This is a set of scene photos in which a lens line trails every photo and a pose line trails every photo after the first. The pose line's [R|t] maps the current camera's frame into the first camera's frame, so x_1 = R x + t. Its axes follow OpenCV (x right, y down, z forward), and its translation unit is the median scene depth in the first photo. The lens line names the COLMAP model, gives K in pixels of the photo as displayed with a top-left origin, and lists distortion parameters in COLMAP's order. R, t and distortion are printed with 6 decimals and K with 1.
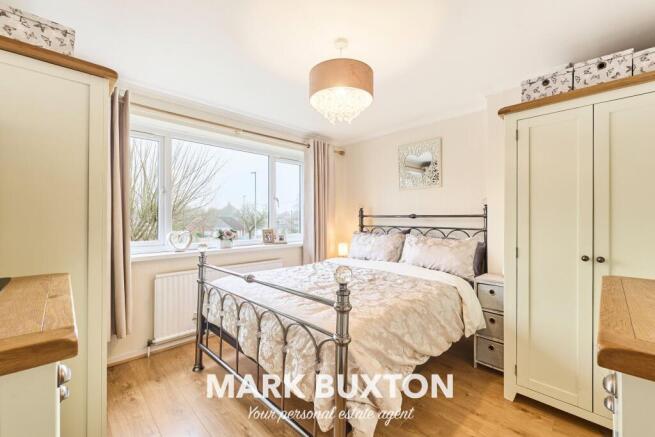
lens RADIAL K [[271.1, 0, 327.1], [0, 271.1, 208.2], [0, 0, 1]] dist [0.000454, -0.000025]
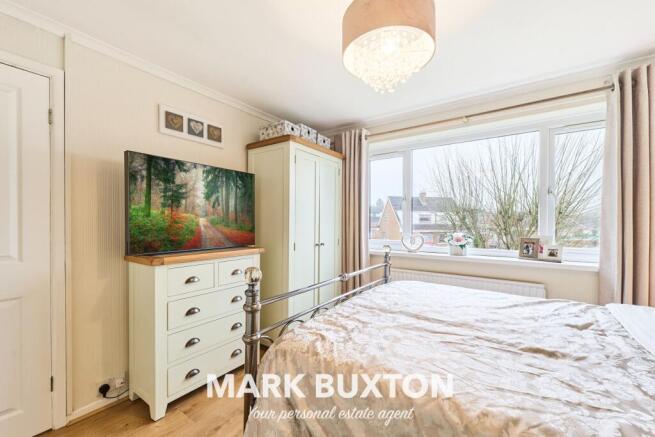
lens RADIAL K [[270.3, 0, 327.5], [0, 270.3, 218.5], [0, 0, 1]] dist [0.001611, 0.000181]
pose [[0.195653, -0.007769, -0.980642, 0.352350], [0.034009, 0.999421, -0.001132, 0.010665], [0.980083, -0.033129, 0.195804, 0.341051]]
